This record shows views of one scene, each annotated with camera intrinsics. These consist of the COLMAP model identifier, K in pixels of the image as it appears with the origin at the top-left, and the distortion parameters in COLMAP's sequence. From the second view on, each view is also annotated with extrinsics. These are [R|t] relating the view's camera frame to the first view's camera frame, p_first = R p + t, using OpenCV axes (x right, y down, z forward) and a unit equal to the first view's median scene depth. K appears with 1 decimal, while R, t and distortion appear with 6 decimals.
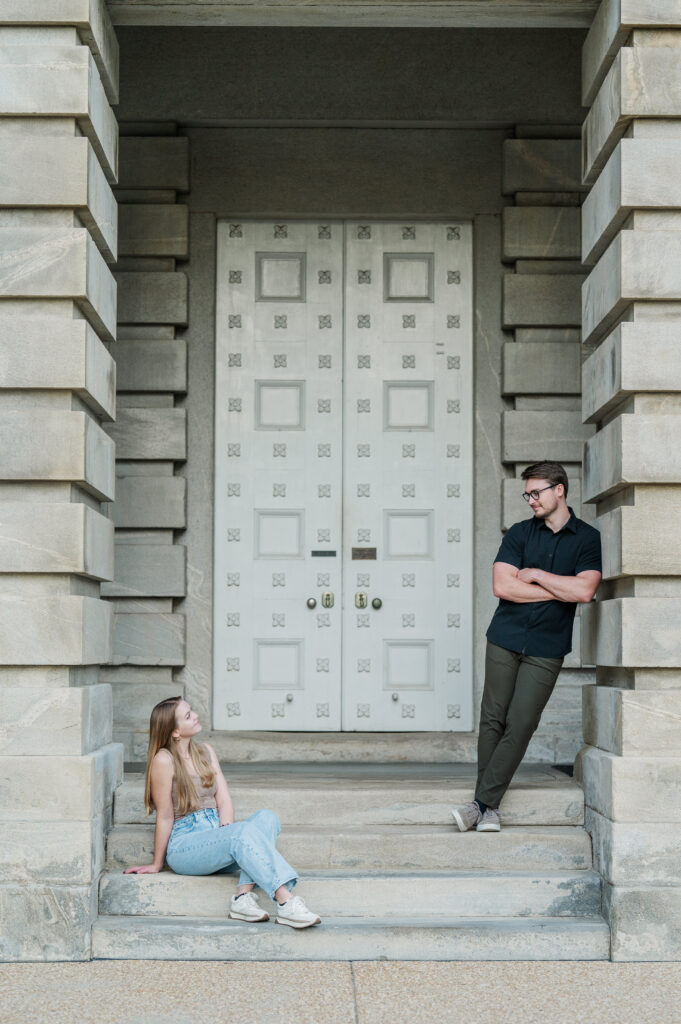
lens RADIAL K [[2459.3, 0, 340.5], [0, 2459.3, 512.0], [0, 0, 1]] dist [0.045421, 0.385870]
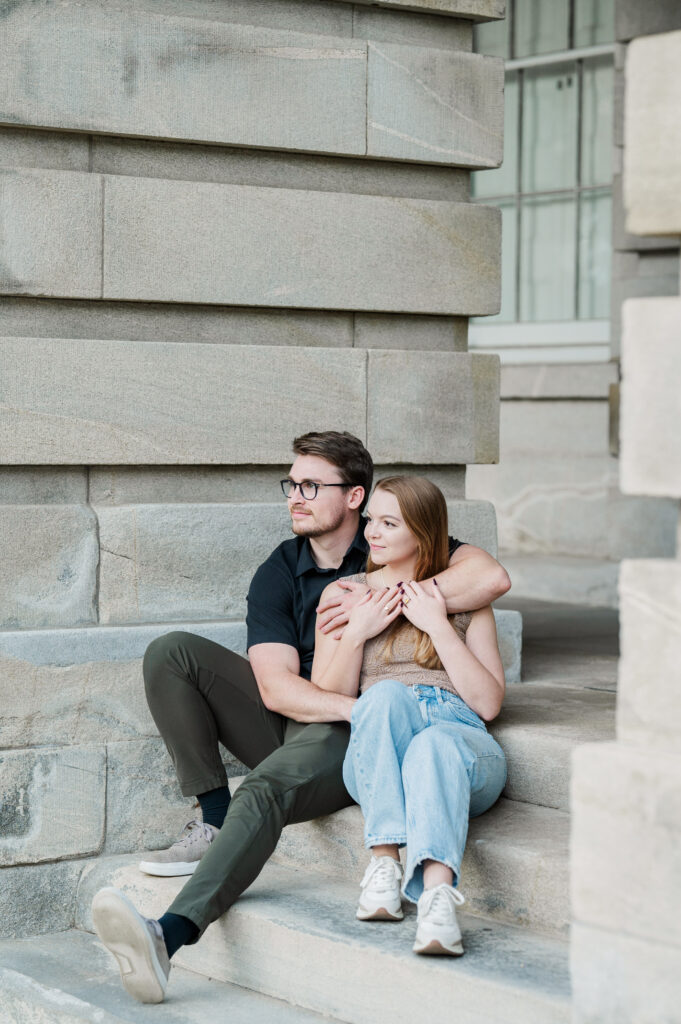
lens RADIAL K [[2459.3, 0, 340.5], [0, 2459.3, 512.0], [0, 0, 1]] dist [0.045421, 0.385870]
pose [[0.582713, 0.031674, -0.812060, 0.357077], [0.037363, 0.997139, 0.065704, 0.037901], [0.811818, -0.068627, 0.579863, 0.711298]]
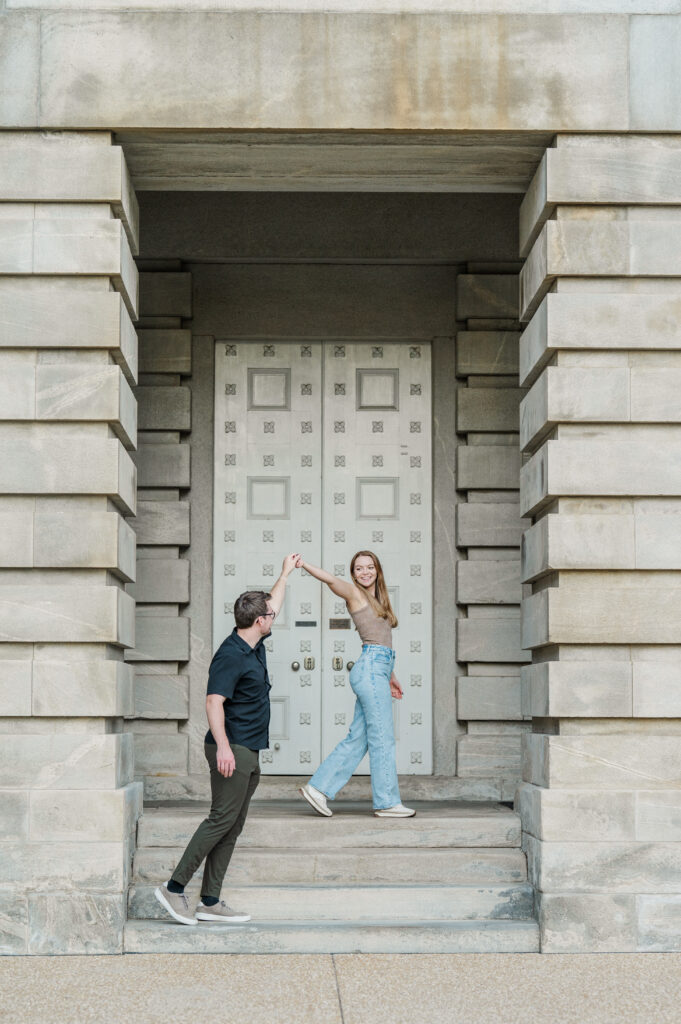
lens RADIAL K [[2459.3, 0, 340.5], [0, 2459.3, 512.0], [0, 0, 1]] dist [0.045421, 0.385870]
pose [[0.999918, -0.000899, 0.012785, -0.006746], [0.001221, 0.999683, -0.025139, -0.009094], [-0.012759, 0.025152, 0.999602, -0.233088]]
